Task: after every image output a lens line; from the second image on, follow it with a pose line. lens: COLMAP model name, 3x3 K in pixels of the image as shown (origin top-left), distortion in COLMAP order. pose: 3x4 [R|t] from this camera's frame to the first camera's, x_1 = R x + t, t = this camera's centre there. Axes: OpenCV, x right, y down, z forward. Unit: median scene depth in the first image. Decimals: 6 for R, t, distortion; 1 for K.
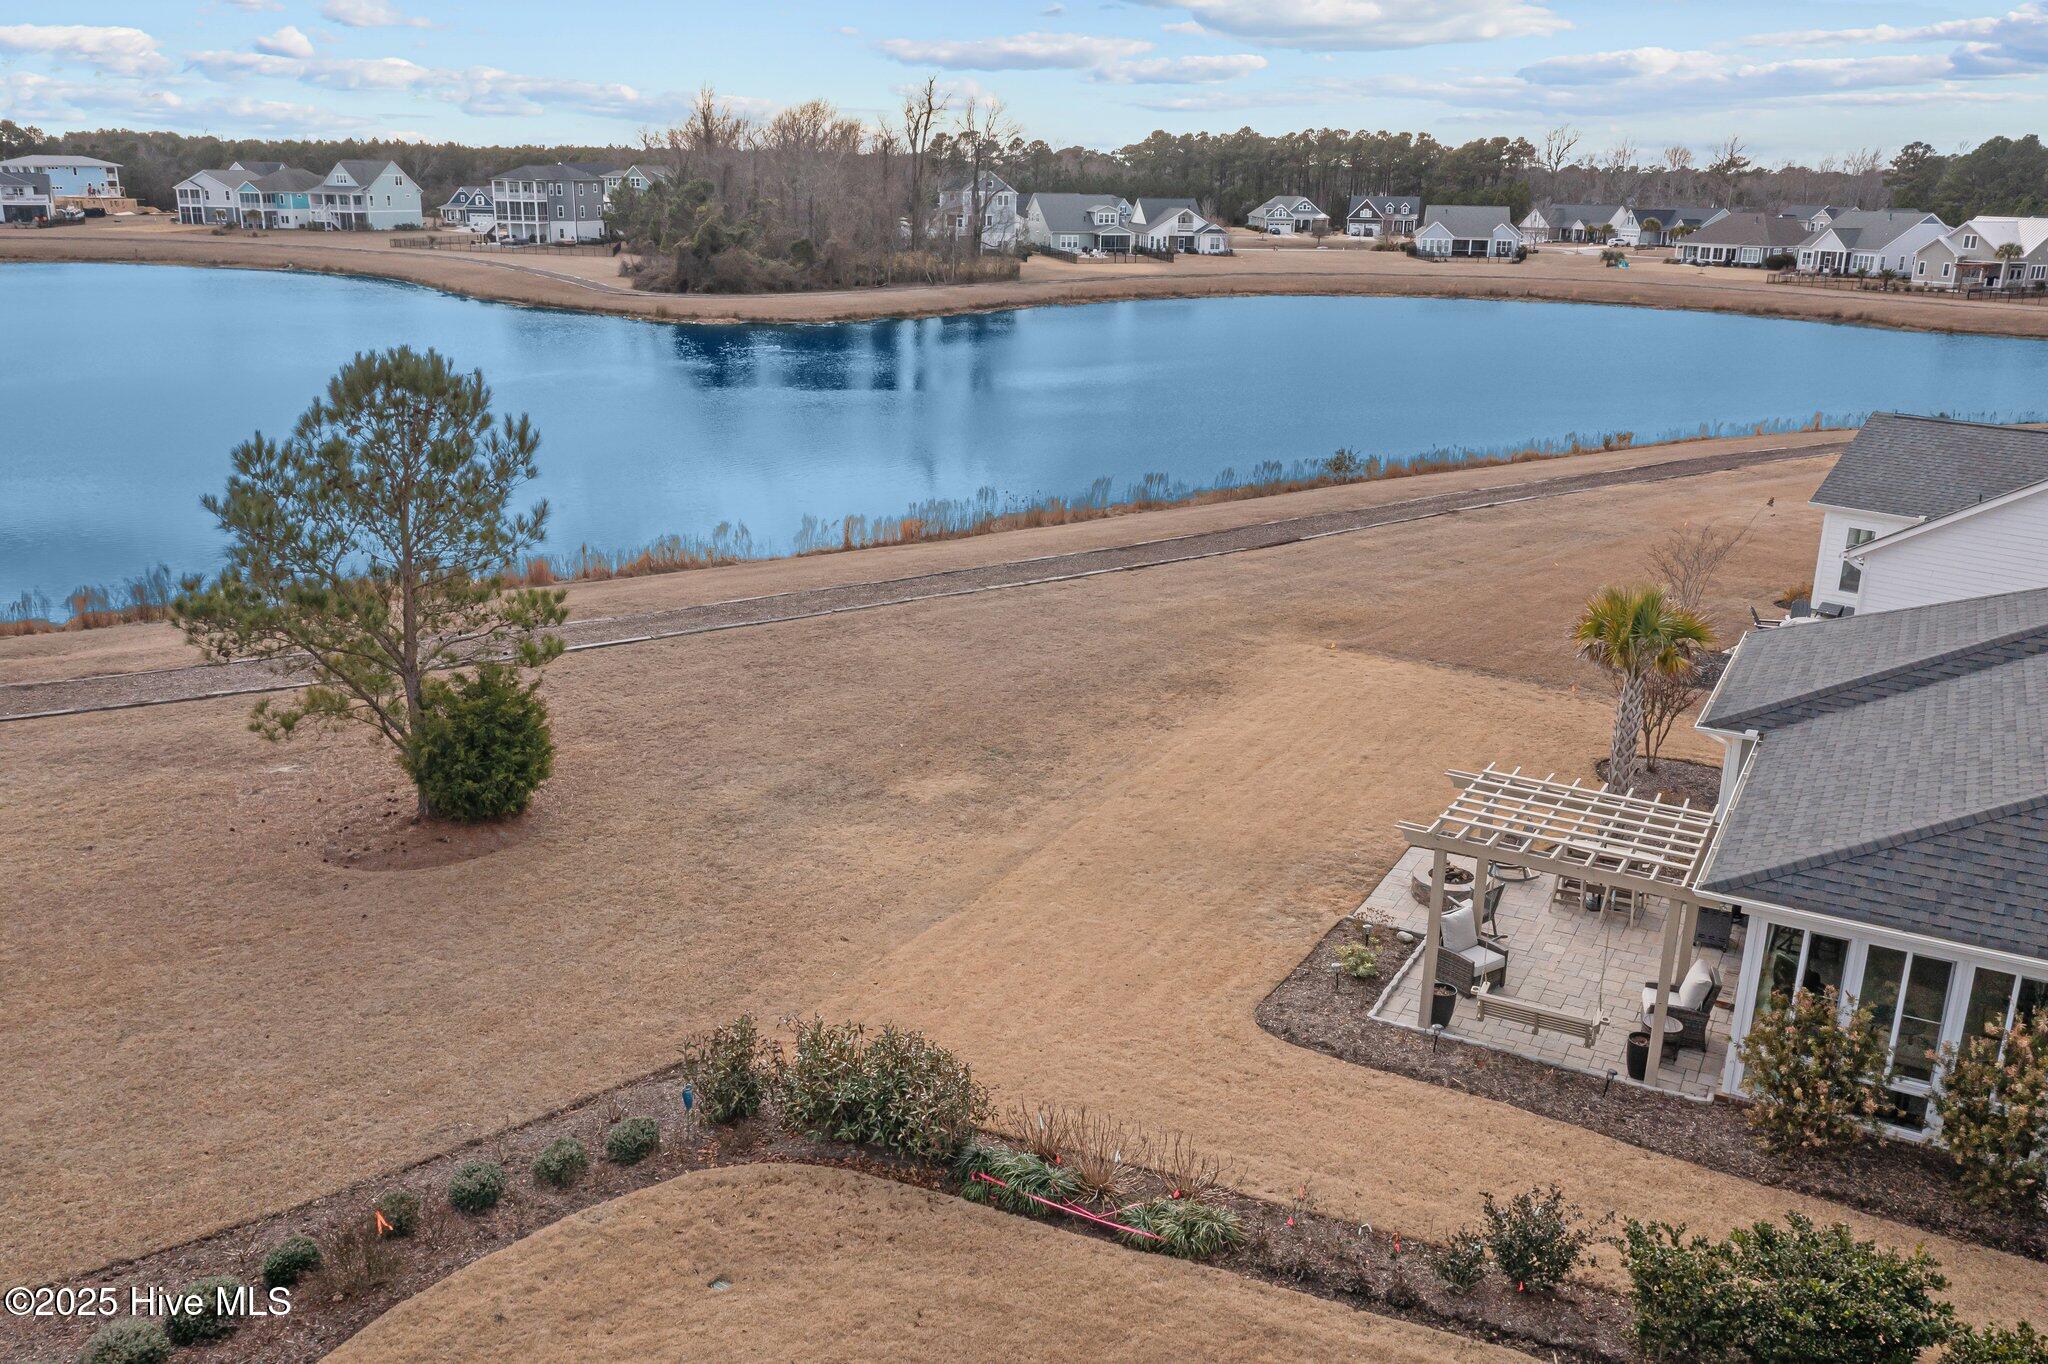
lens RADIAL K [[1643.3, 0, 1024.0], [0, 1643.3, 682.0], [0, 0, 1]] dist [-0.008508, 0.004857]
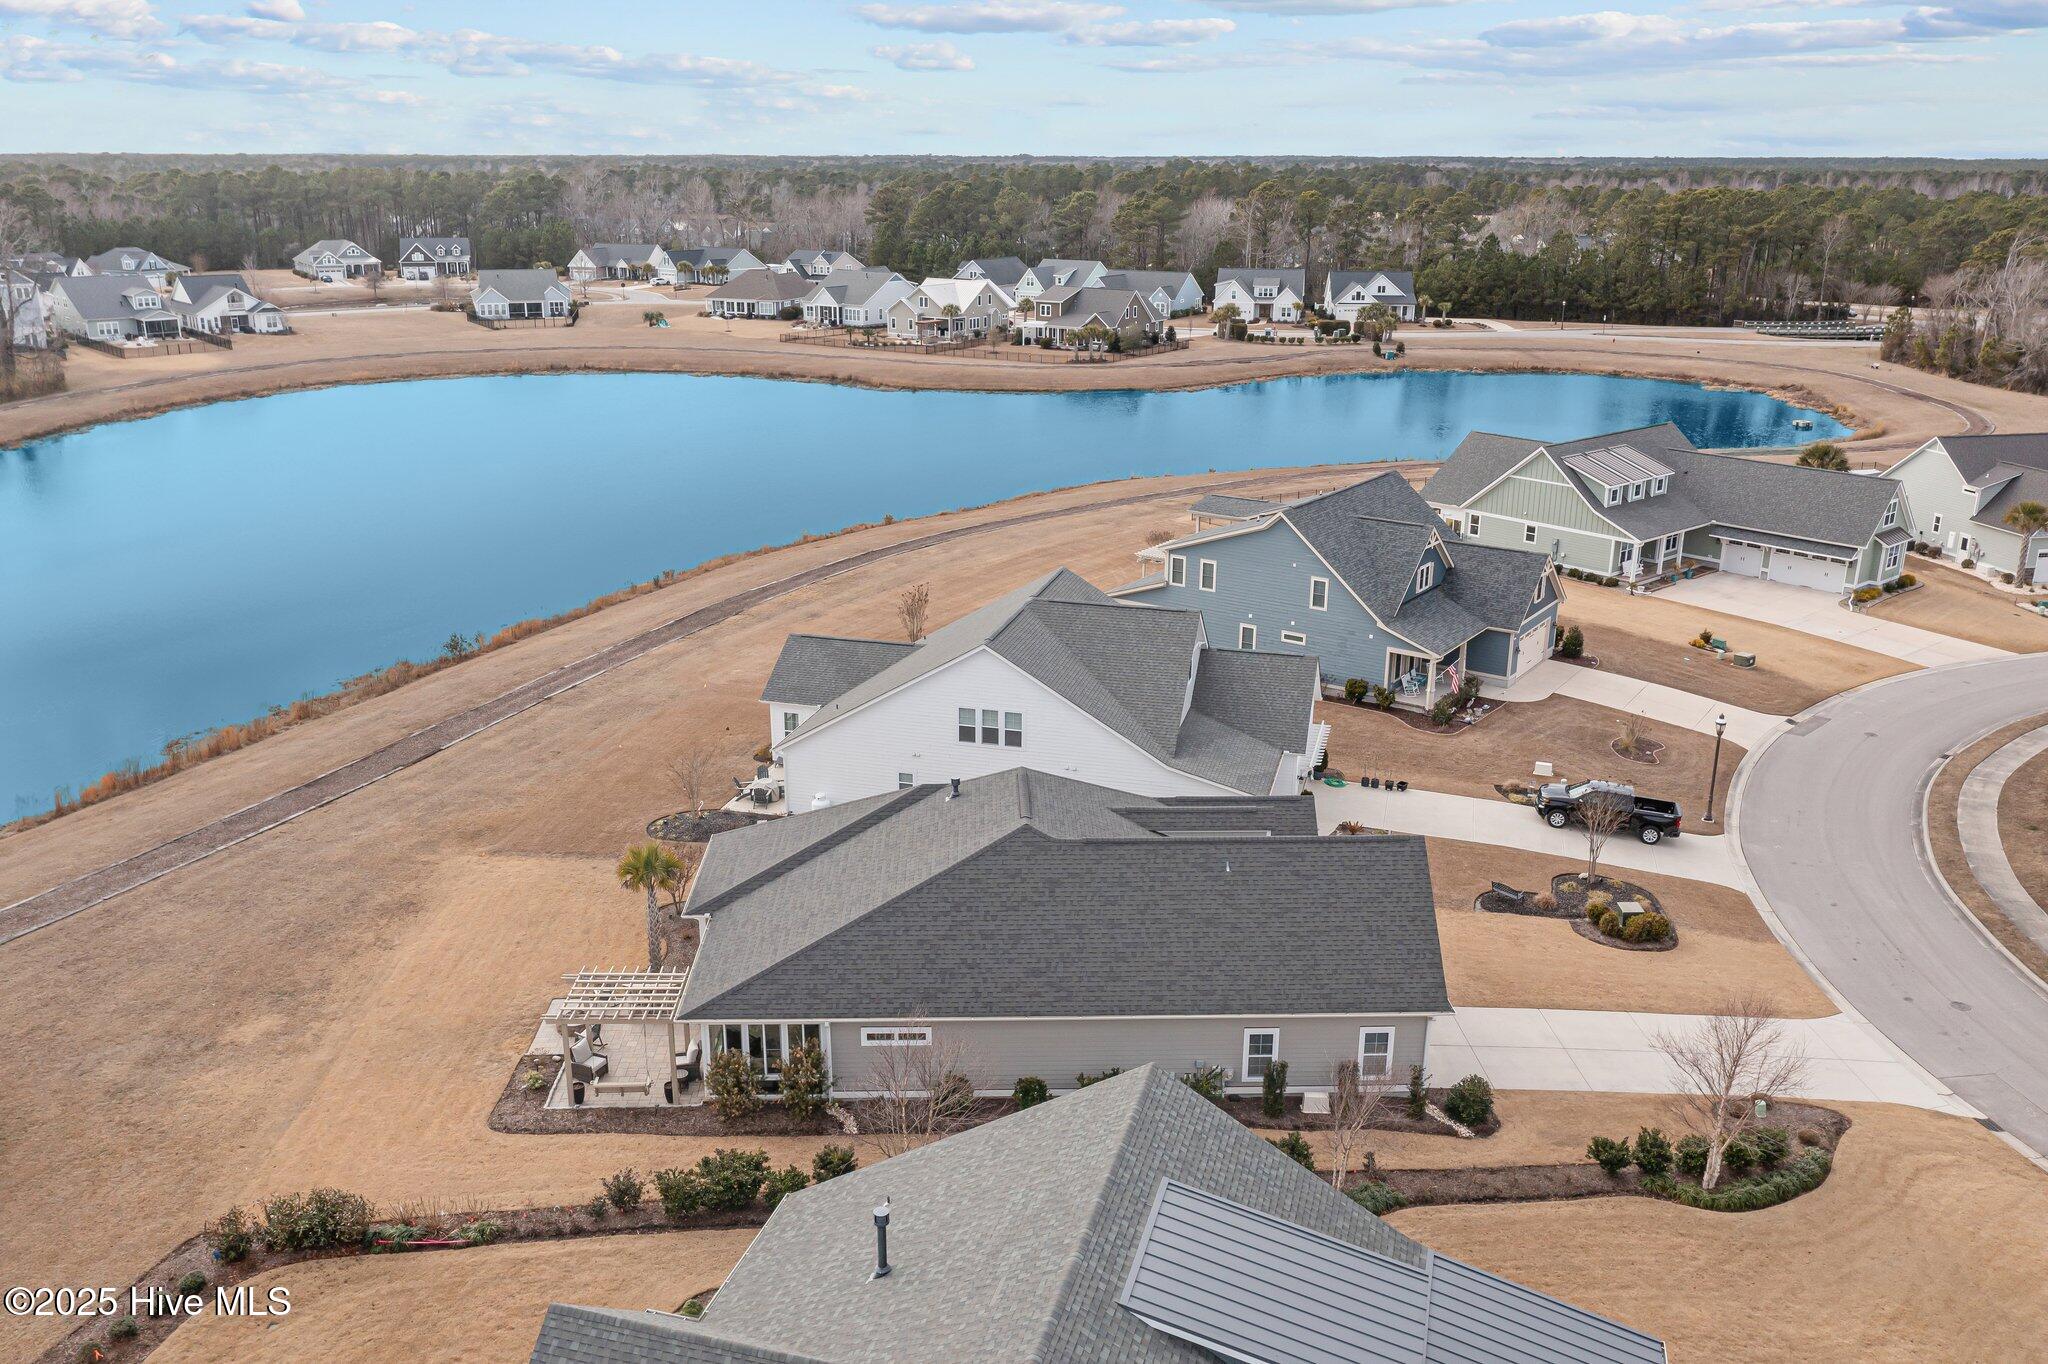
lens RADIAL K [[1637.2, 0, 1024.0], [0, 1637.2, 682.0], [0, 0, 1]] dist [-0.005800, 0.009243]
pose [[0.856026, -0.168074, 0.488847, -0.109256], [0.161203, 0.985304, 0.056481, -0.198805], [-0.491156, 0.030454, 0.870539, -0.637234]]
